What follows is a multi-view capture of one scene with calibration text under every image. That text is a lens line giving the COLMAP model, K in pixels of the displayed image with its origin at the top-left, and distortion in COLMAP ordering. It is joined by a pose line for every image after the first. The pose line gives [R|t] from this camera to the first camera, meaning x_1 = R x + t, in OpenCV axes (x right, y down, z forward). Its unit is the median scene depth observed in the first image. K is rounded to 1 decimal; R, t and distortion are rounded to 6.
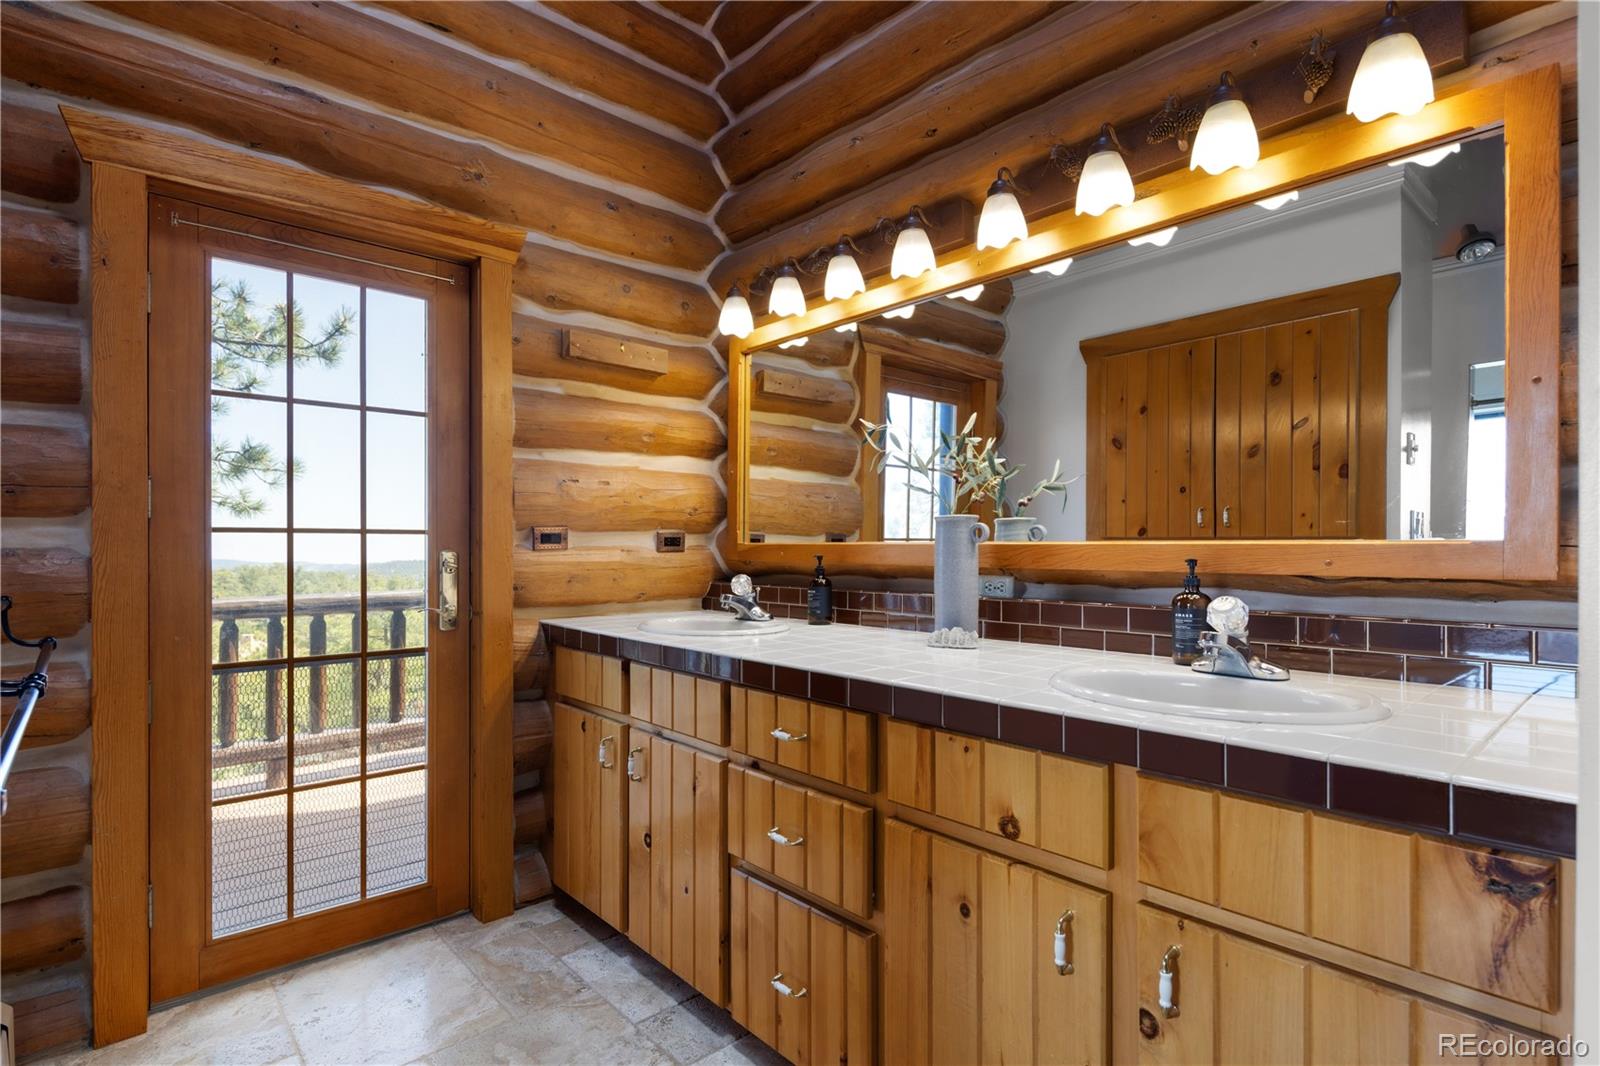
lens RADIAL K [[780.2, 0, 801.5], [0, 780.2, 548.1], [0, 0, 1]] dist [0.003334, 0.000426]
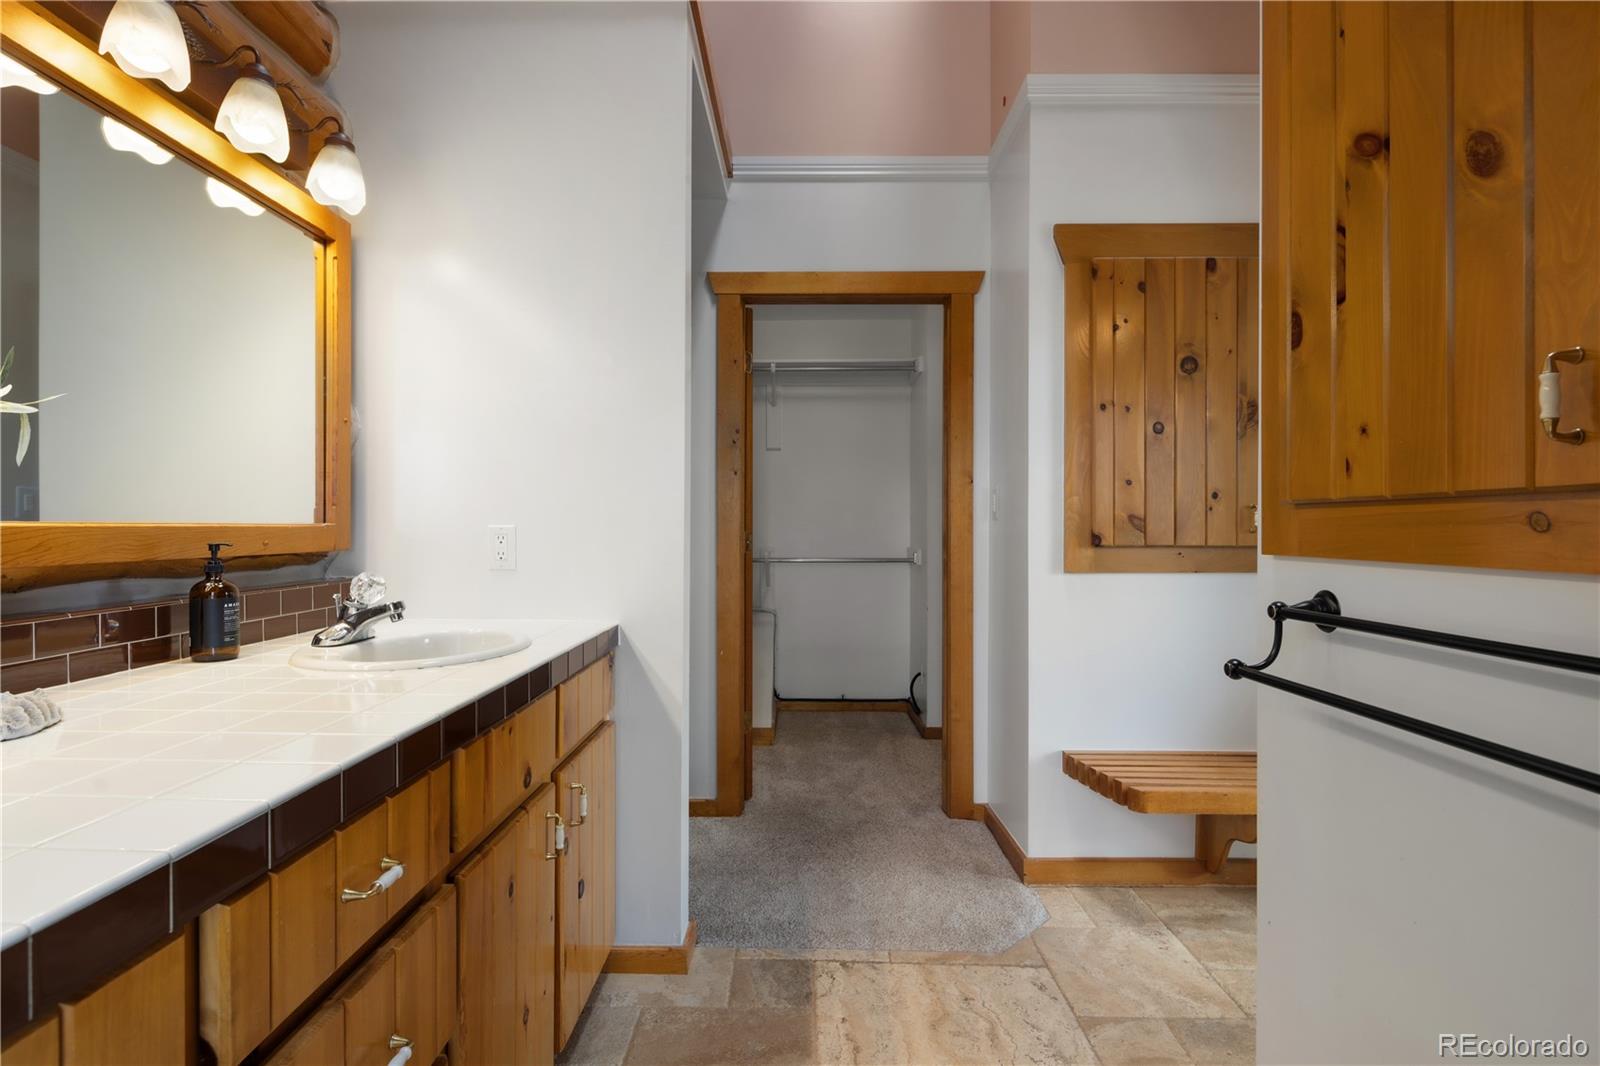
lens RADIAL K [[780.2, 0, 794.2], [0, 780.2, 526.6], [0, 0, 1]] dist [0.003334, 0.000426]
pose [[-0.736667, -0.002108, 0.676253, -0.582140], [-0.002491, 0.999997, 0.000403, -0.007952], [-0.676251, -0.001387, -0.736670, 1.164494]]
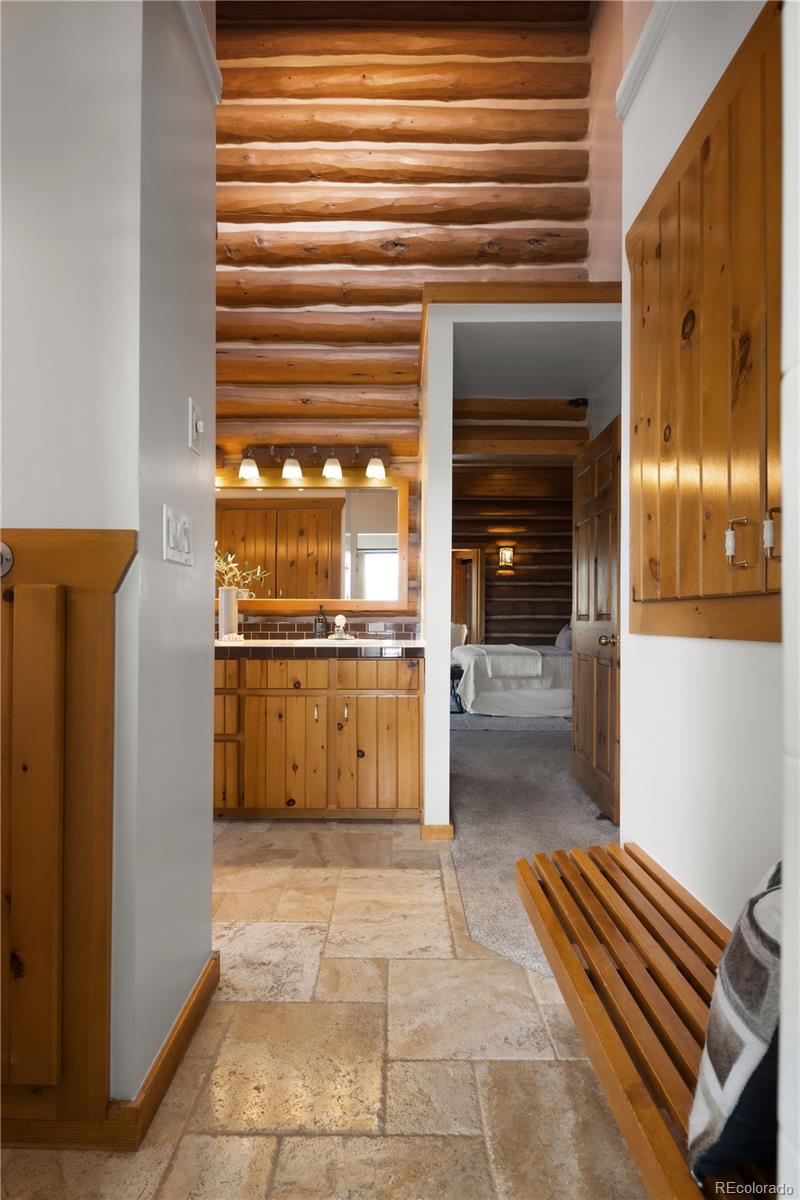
lens RADIAL K [[585.1, 0, 393.3], [0, 585.1, 610.9], [0, 0, 1]] dist [0.003334, 0.000426]
pose [[0.671643, 0.011065, 0.740792, -0.933924], [-0.003695, 0.999926, -0.011585, 0.058026], [-0.740866, 0.005043, 0.671634, -0.681558]]
